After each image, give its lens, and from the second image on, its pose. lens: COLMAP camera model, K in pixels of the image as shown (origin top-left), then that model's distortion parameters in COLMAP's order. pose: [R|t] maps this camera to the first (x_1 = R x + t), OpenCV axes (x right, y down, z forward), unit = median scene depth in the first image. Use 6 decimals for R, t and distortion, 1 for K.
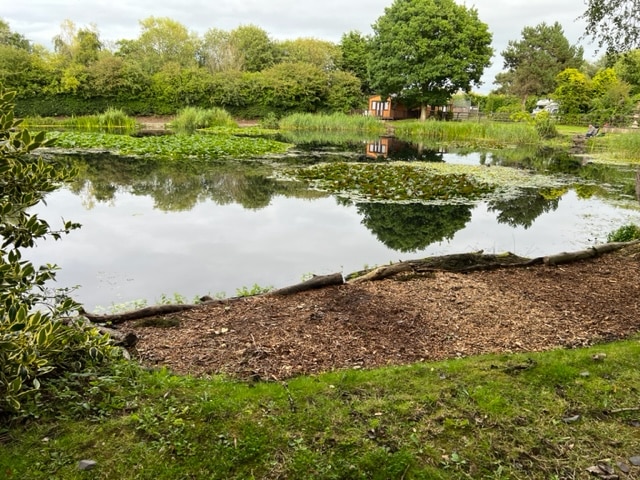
lens RADIAL K [[455.0, 0, 320.4], [0, 455.0, 239.0], [0, 0, 1]] dist [0.002953, -0.010154]
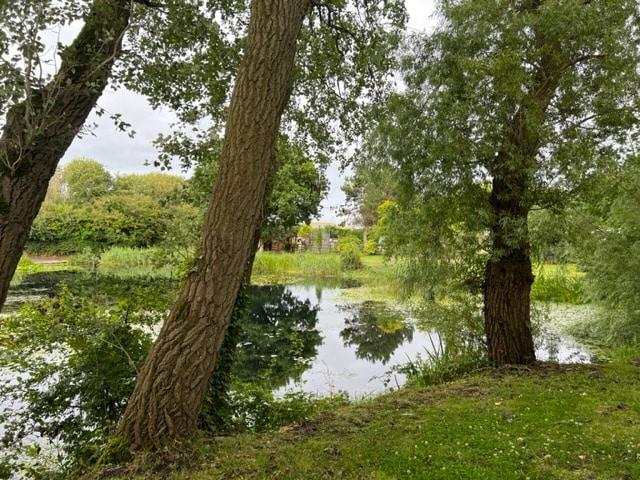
lens RADIAL K [[455.0, 0, 320.9], [0, 455.0, 241.3], [0, 0, 1]] dist [0.002953, -0.010154]
pose [[0.984610, -0.011414, 0.174395, 0.179729], [0.059053, 0.960903, -0.270516, -0.020974], [-0.164489, 0.276652, 0.946788, 0.077762]]
